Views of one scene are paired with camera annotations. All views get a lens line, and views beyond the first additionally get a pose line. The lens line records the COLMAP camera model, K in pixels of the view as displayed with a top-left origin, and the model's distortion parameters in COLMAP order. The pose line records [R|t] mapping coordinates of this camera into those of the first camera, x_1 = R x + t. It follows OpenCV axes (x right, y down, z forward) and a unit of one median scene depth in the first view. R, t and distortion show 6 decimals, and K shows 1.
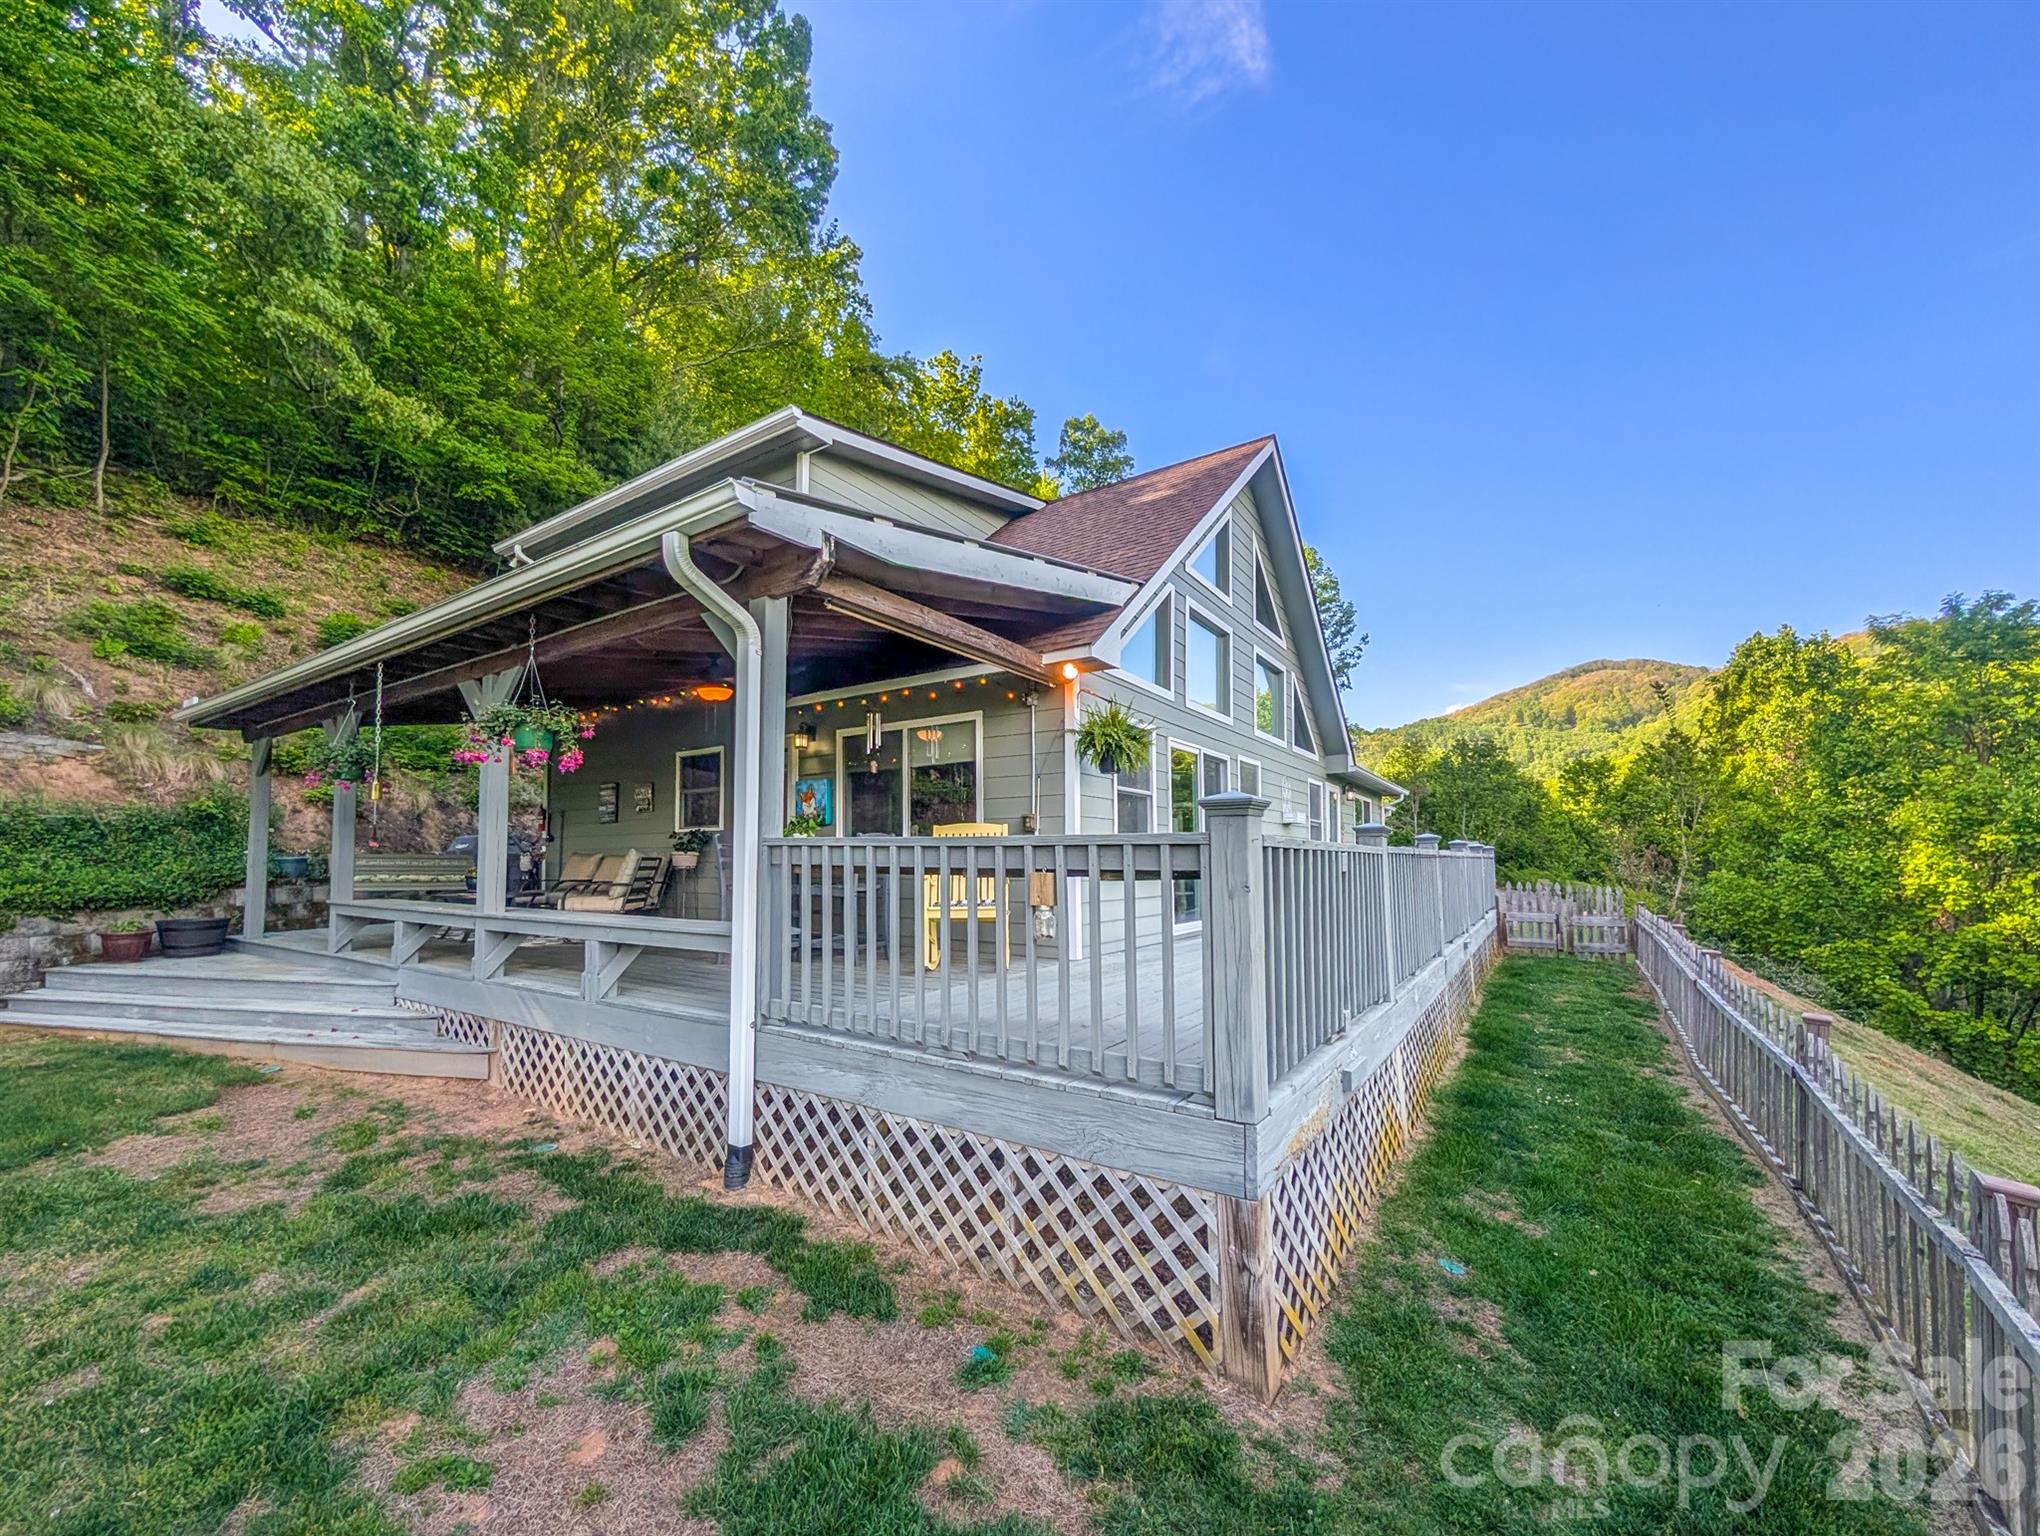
lens RADIAL K [[798.7, 0, 1012.2], [0, 798.7, 834.1], [0, 0, 1]] dist [-0.001877, -0.000843]
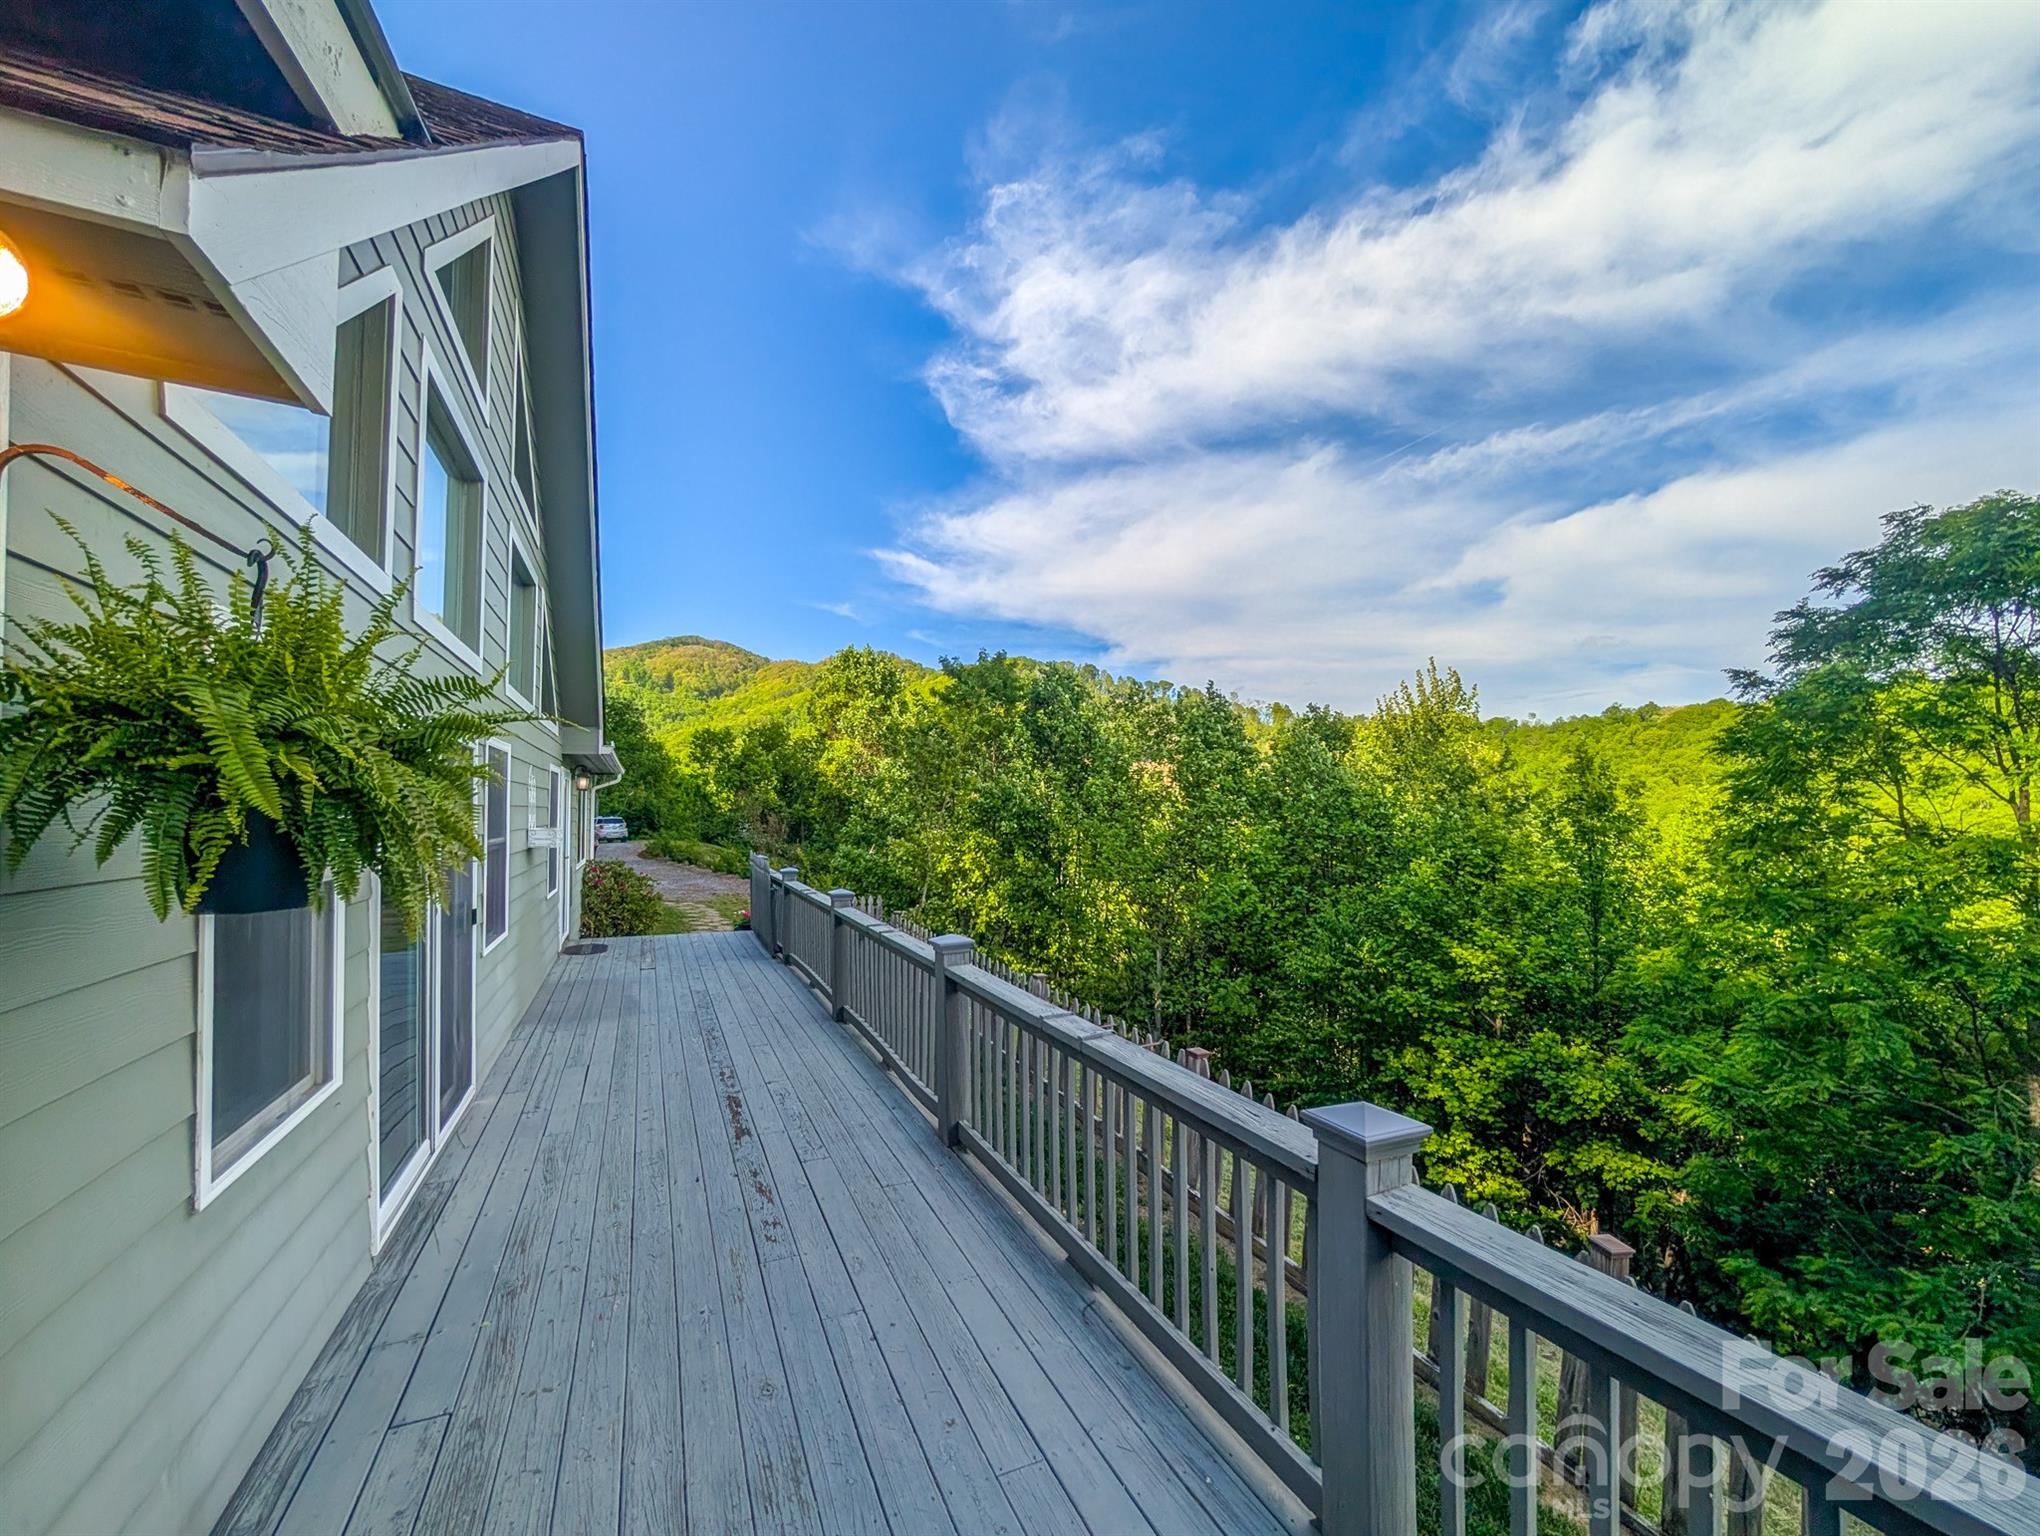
lens RADIAL K [[798.7, 0, 1029.4], [0, 798.7, 789.6], [0, 0, 1]] dist [-0.001877, -0.000843]
pose [[0.506066, 0.031450, 0.861921, 0.028492], [-0.038104, 0.999174, -0.014086, -0.066444], [-0.861653, -0.025714, 0.506846, 0.434565]]
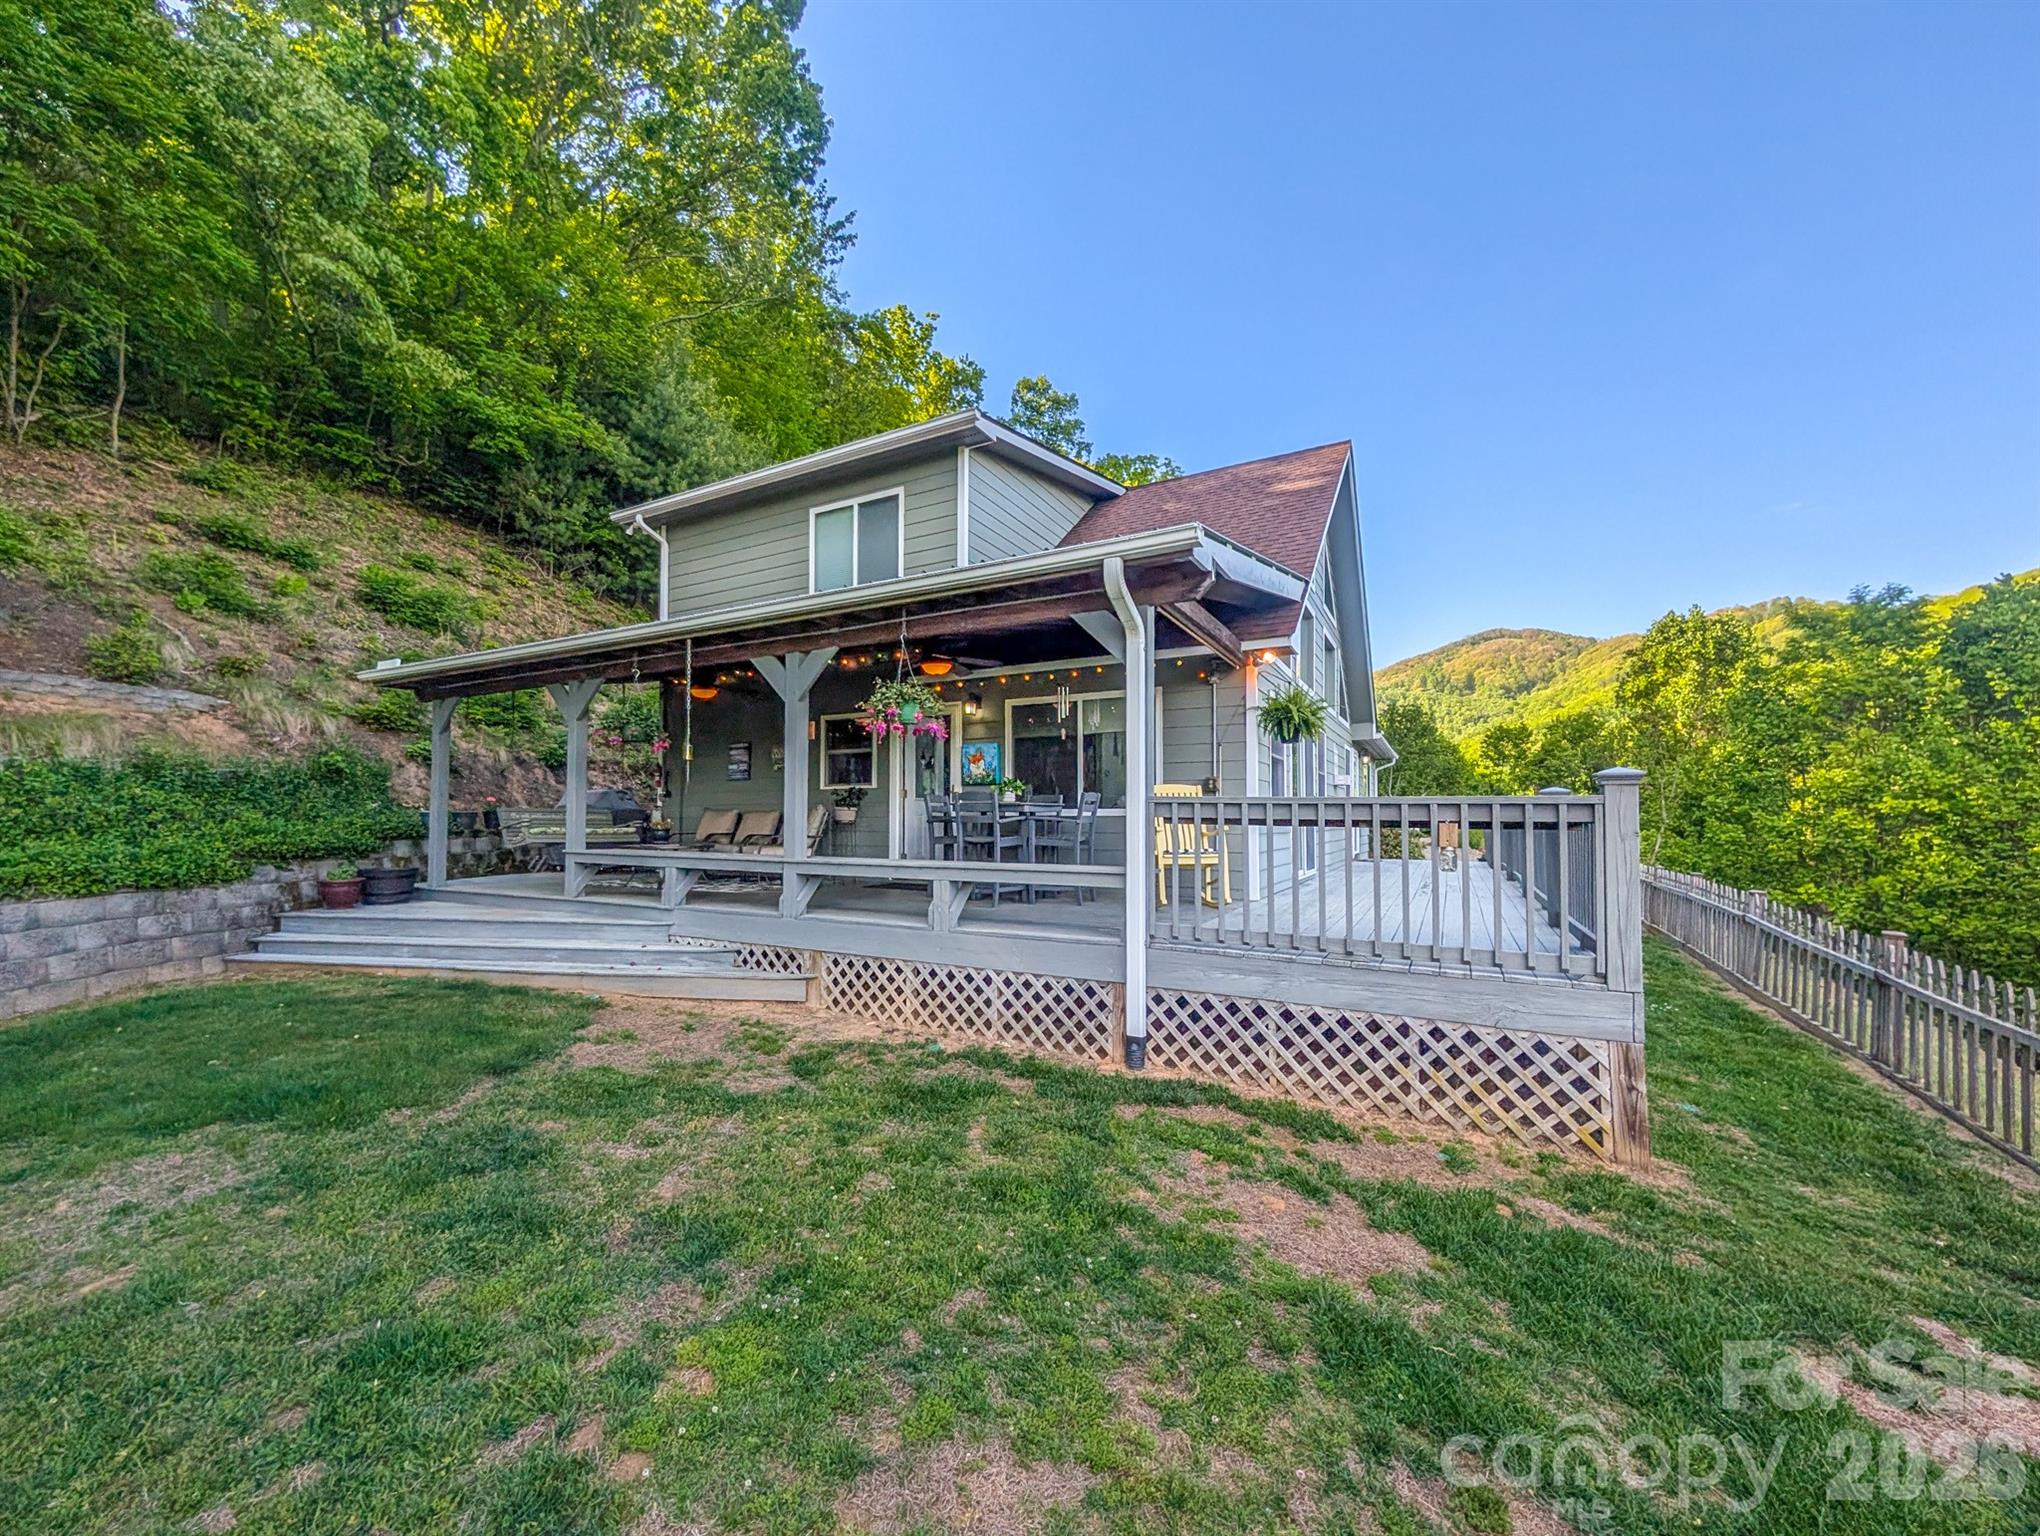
lens RADIAL K [[798.7, 0, 989.3], [0, 798.7, 807.1], [0, 0, 1]] dist [-0.001877, -0.000843]
pose [[0.997510, 0.005545, 0.070300, -0.243258], [-0.006901, 0.999795, 0.019054, -0.000213], [-0.070180, -0.019491, 0.997344, -0.092871]]
